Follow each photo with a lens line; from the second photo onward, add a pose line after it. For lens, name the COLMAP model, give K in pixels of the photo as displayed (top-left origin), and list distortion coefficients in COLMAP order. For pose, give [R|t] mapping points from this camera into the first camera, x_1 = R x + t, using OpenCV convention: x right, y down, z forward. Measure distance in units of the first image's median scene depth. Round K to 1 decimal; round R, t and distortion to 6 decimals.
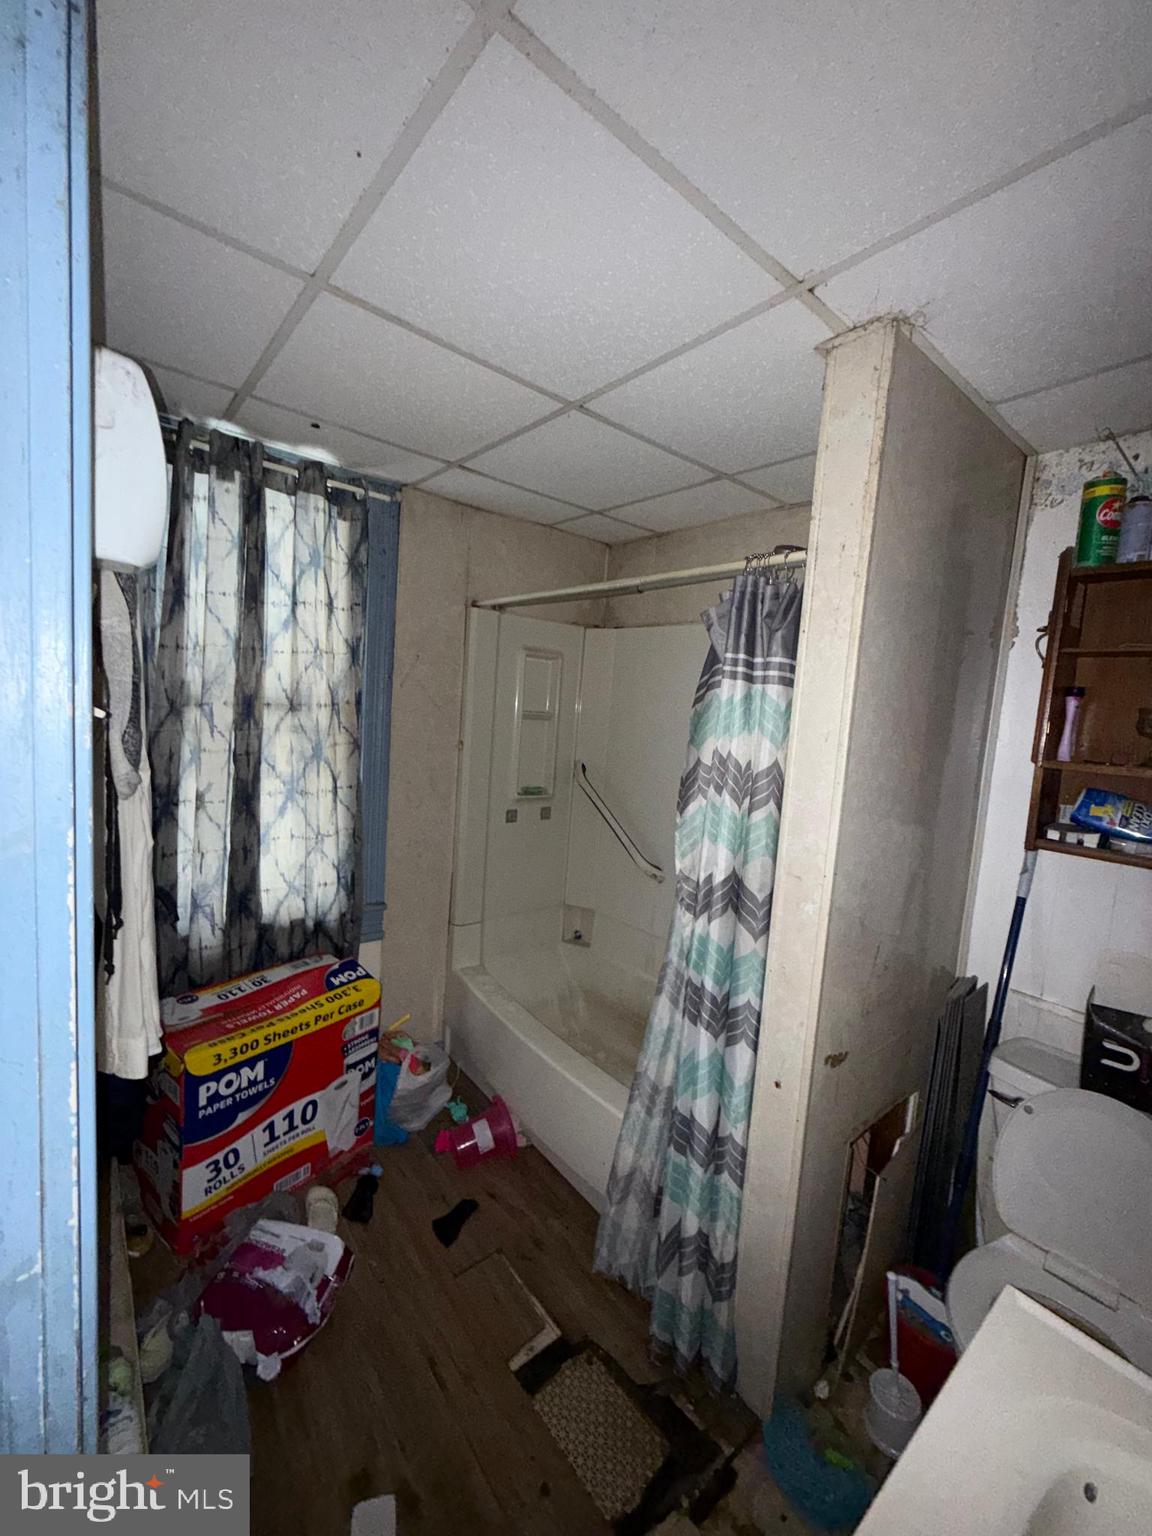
lens RADIAL K [[612.2, 0, 574.6], [0, 612.2, 762.2], [0, 0, 1]] dist [-0.000436, -0.000158]
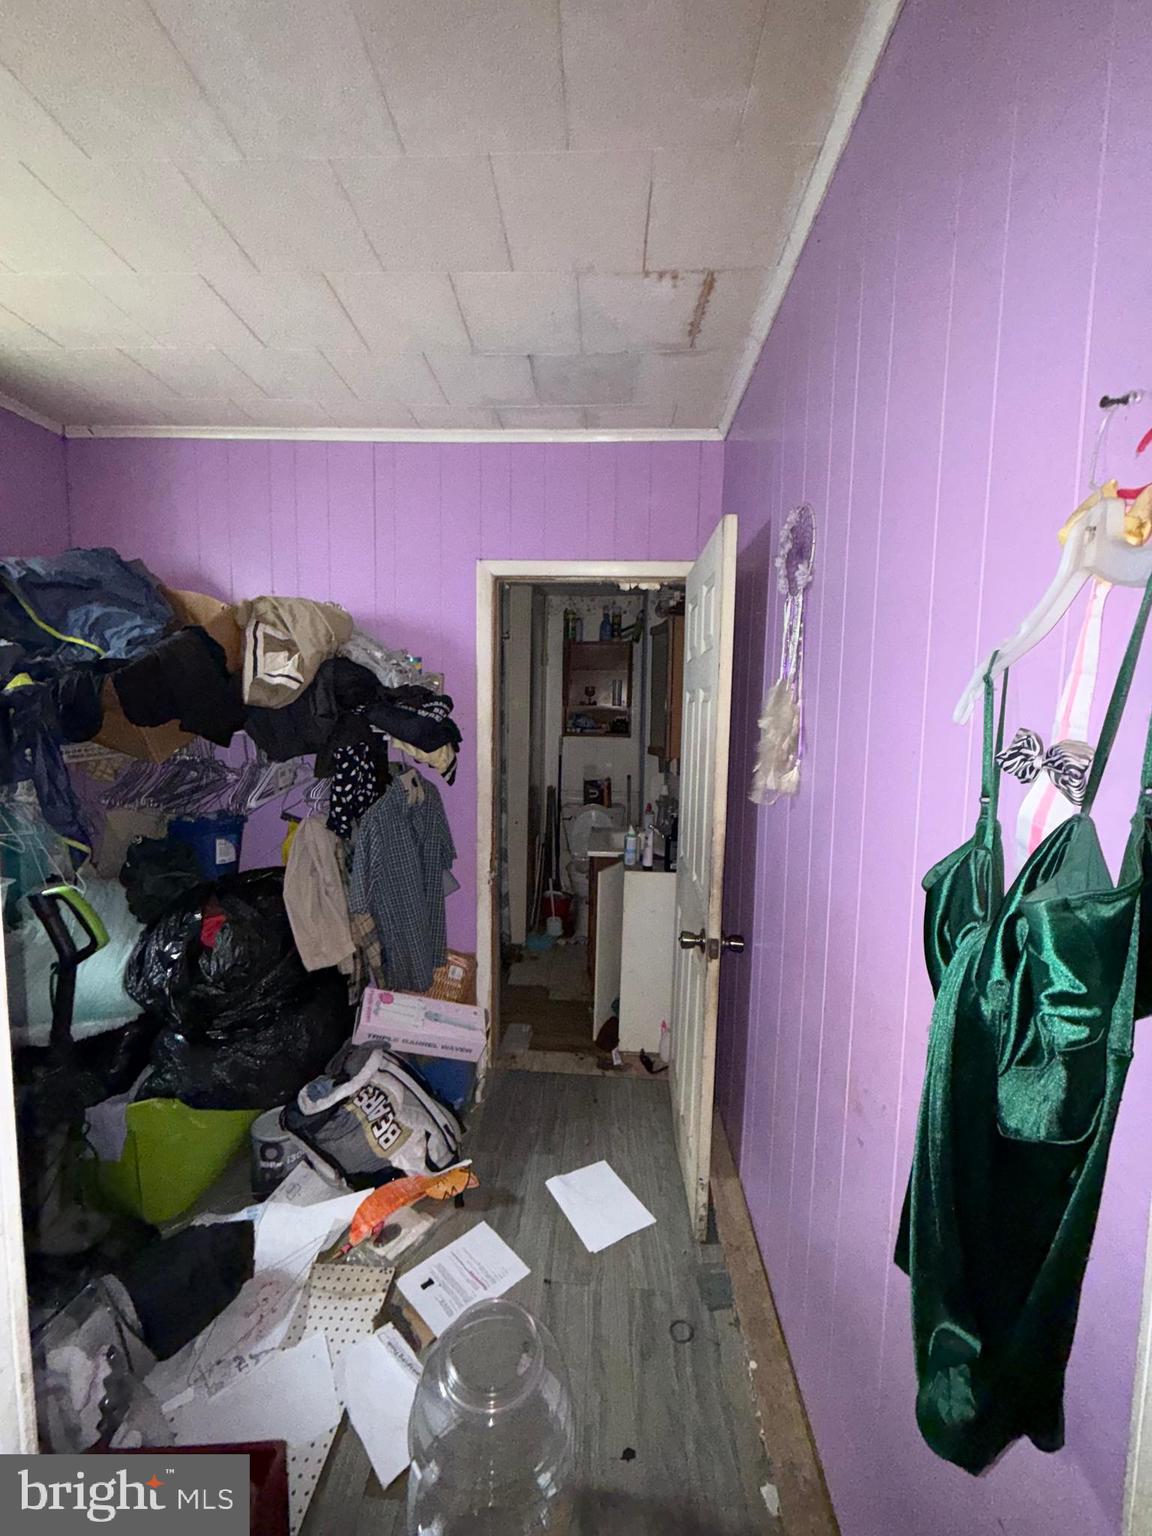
lens RADIAL K [[615.0, 0, 574.8], [0, 615.0, 763.7], [0, 0, 1]] dist [0.000508, -0.000132]
pose [[0.673303, -0.123565, 0.728968, -1.434337], [0.098804, 0.992130, 0.076913, 0.054762], [-0.732735, 0.020239, 0.680213, -1.076875]]
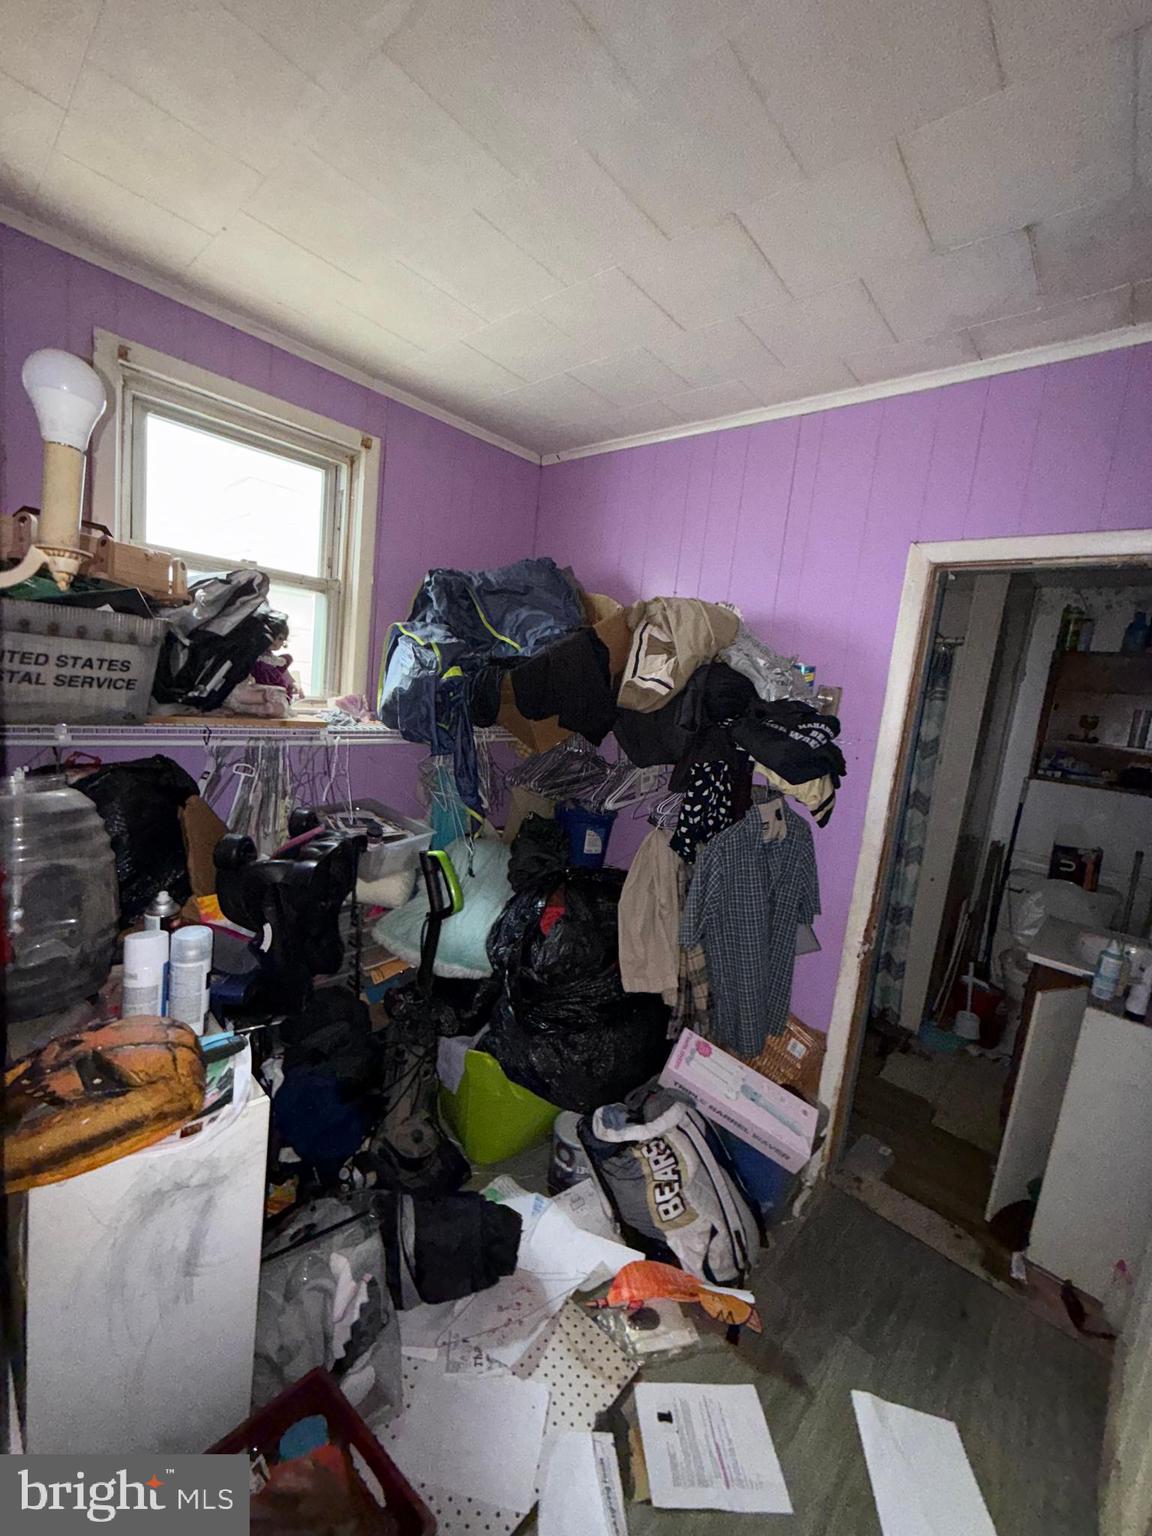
lens RADIAL K [[615.0, 0, 574.8], [0, 615.0, 763.7], [0, 0, 1]] dist [0.000508, -0.000132]
pose [[0.989997, 0.015210, 0.140264, -1.198567], [-0.022443, 0.998490, 0.050137, 0.017636], [-0.139290, -0.052783, 0.988844, -0.953571]]
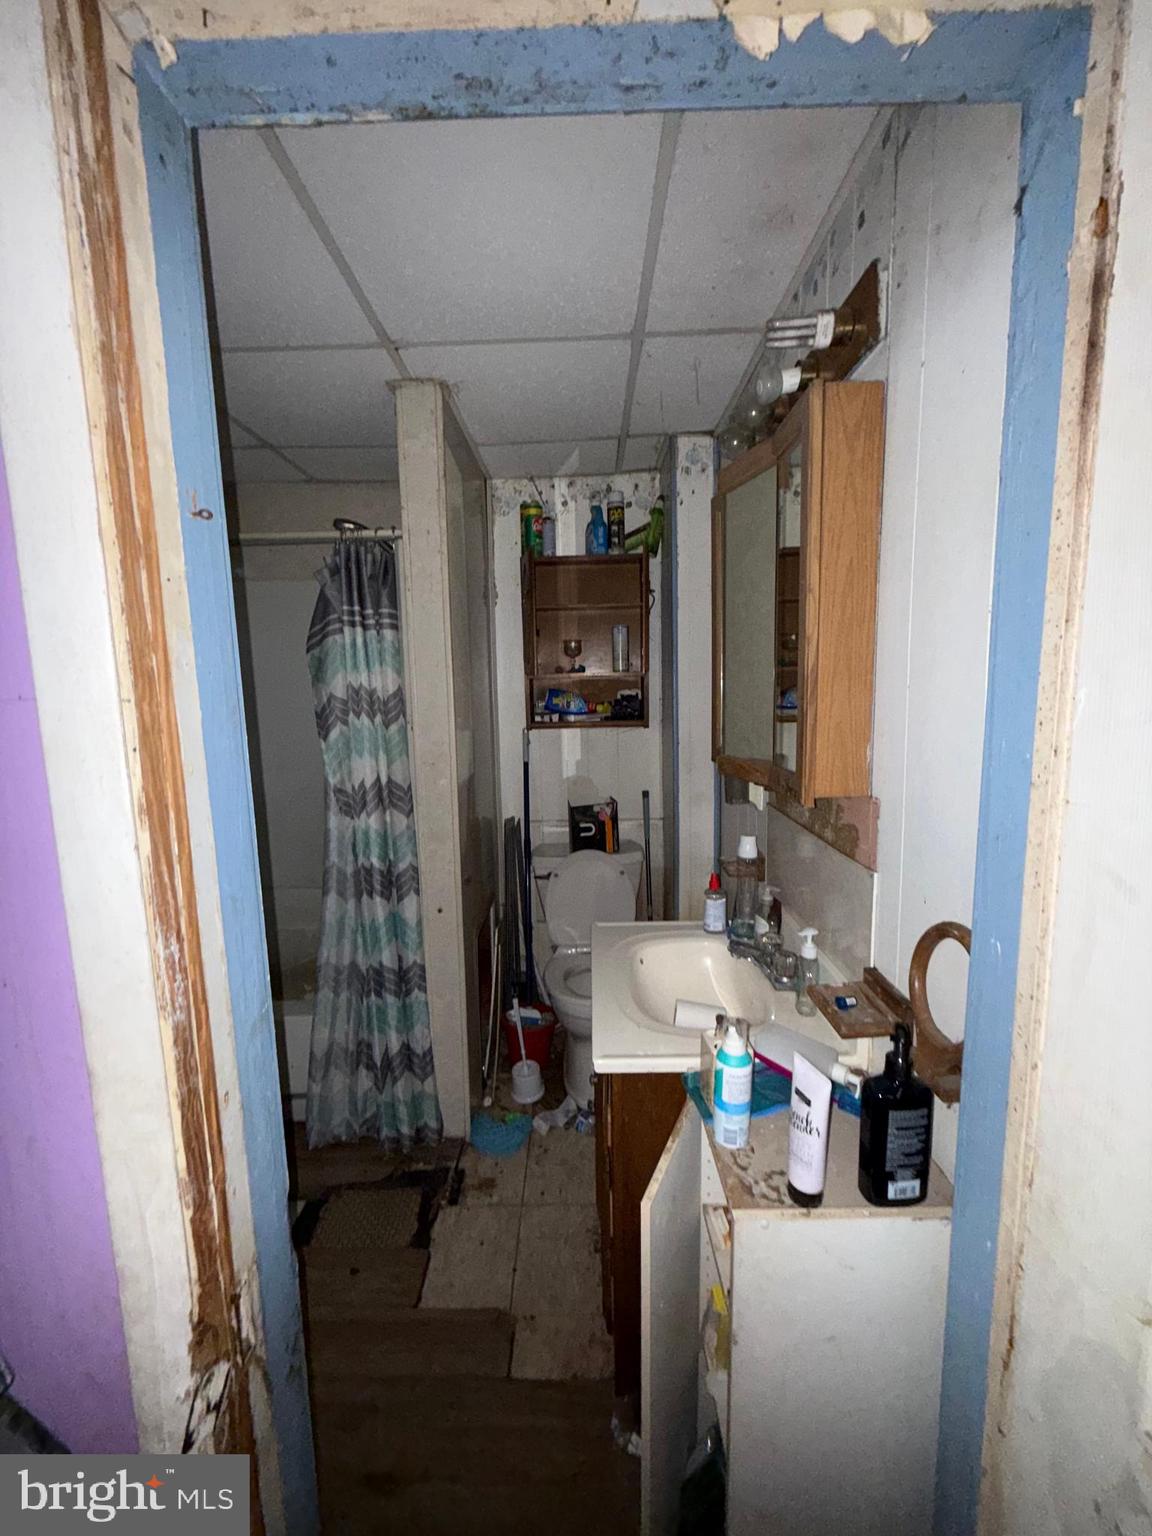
lens RADIAL K [[613.0, 0, 572.6], [0, 613.0, 764.4], [0, 0, 1]] dist [0.000040, 0.000419]
pose [[0.643733, -0.180358, 0.743692, -0.443376], [0.137273, 0.983281, 0.119640, 0.056148], [-0.752837, 0.025073, 0.657729, -0.176986]]
